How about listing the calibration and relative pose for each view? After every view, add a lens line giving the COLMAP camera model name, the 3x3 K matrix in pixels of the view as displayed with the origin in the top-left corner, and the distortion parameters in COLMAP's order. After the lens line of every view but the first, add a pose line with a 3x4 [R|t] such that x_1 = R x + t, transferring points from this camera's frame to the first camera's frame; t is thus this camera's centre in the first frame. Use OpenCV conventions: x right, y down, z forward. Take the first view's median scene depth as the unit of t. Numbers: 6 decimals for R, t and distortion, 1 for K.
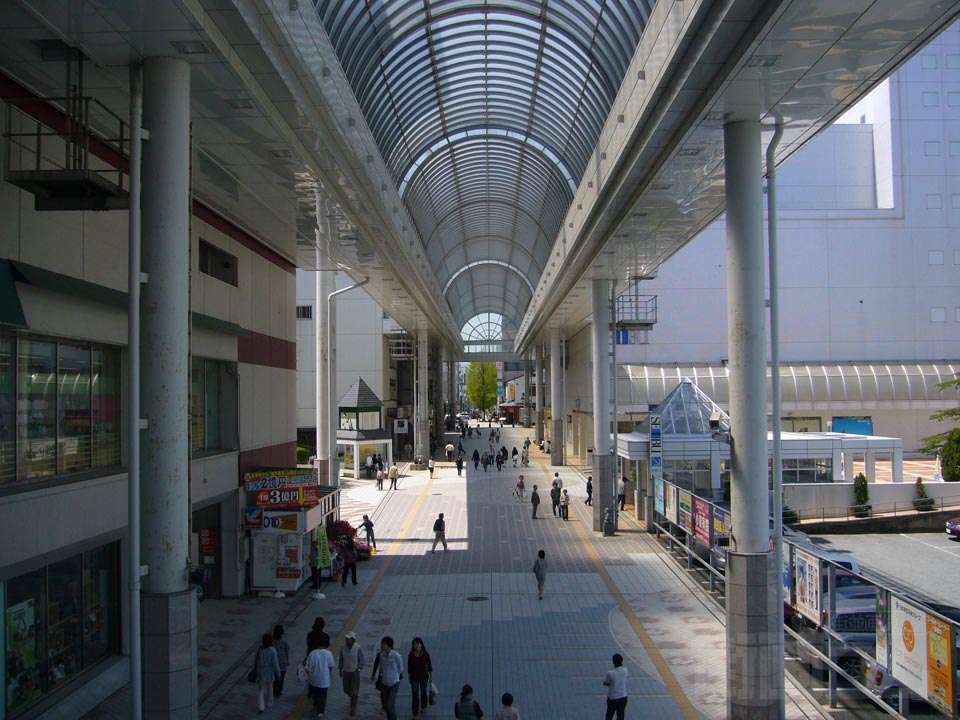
lens RADIAL K [[1033.8, 0, 503.8], [0, 1033.8, 361.1], [0, 0, 1]] dist [-0.083258, 0.033518]
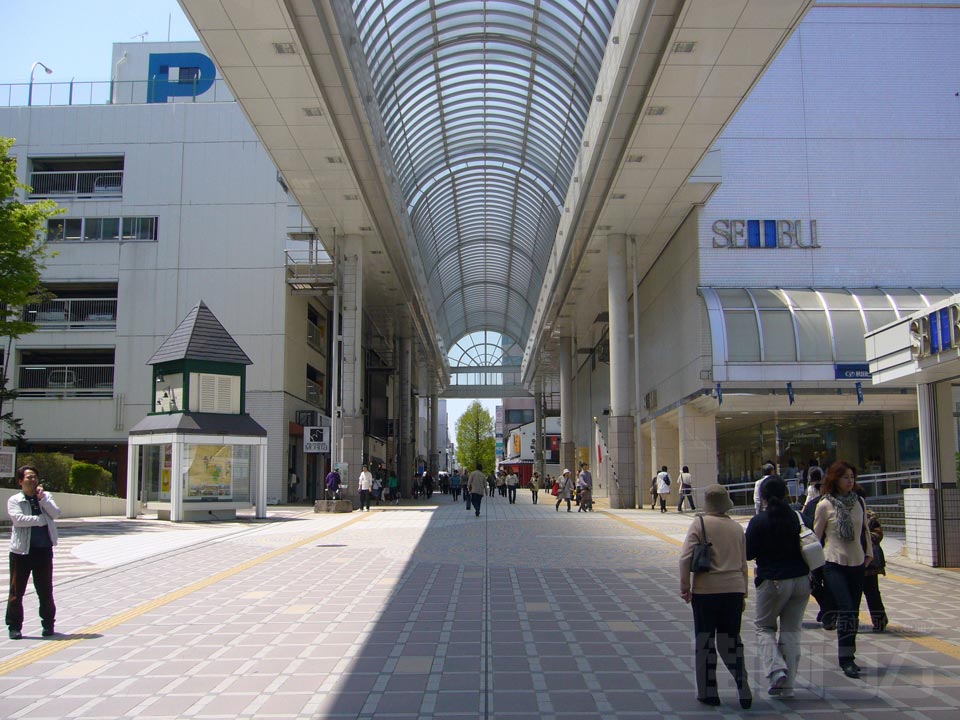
lens RADIAL K [[1045.5, 0, 486.5], [0, 1045.5, 362.6], [0, 0, 1]] dist [-0.030233, -0.020927]
pose [[0.999895, 0.004417, -0.013777, -0.006707], [-0.005644, 0.995897, -0.090320, 0.080895], [0.013322, 0.090389, 0.995817, 0.527228]]
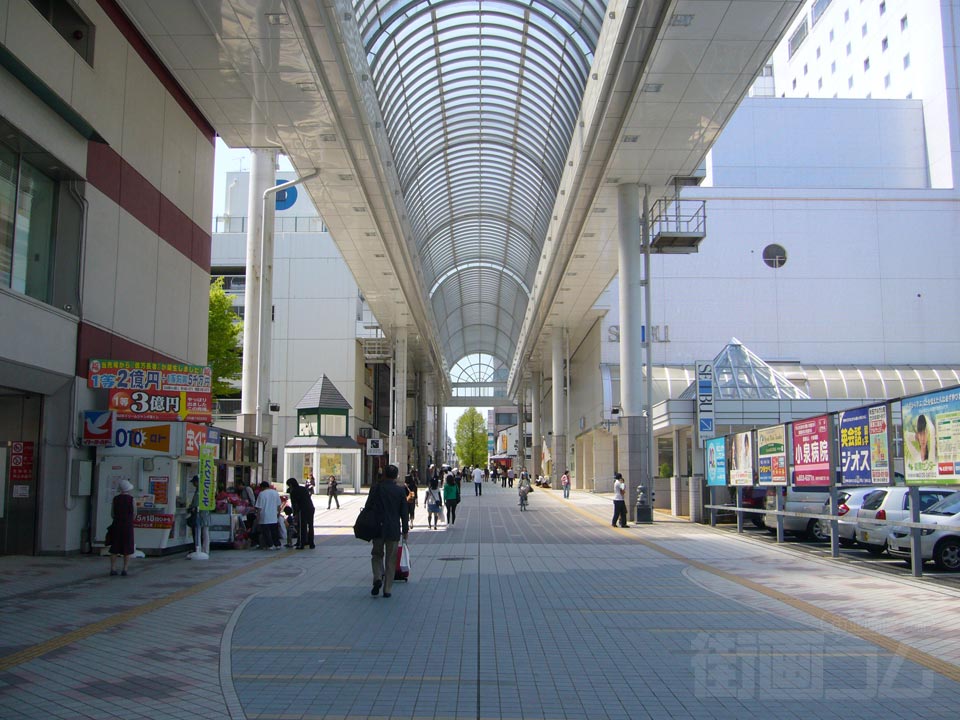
lens RADIAL K [[1033.8, 0, 503.8], [0, 1033.8, 361.1], [0, 0, 1]] dist [-0.083258, 0.033518]
pose [[0.999915, 0.009752, 0.008602, -0.001748], [-0.008998, 0.996452, -0.083678, 0.070945], [-0.009388, 0.083594, 0.996456, 0.165384]]
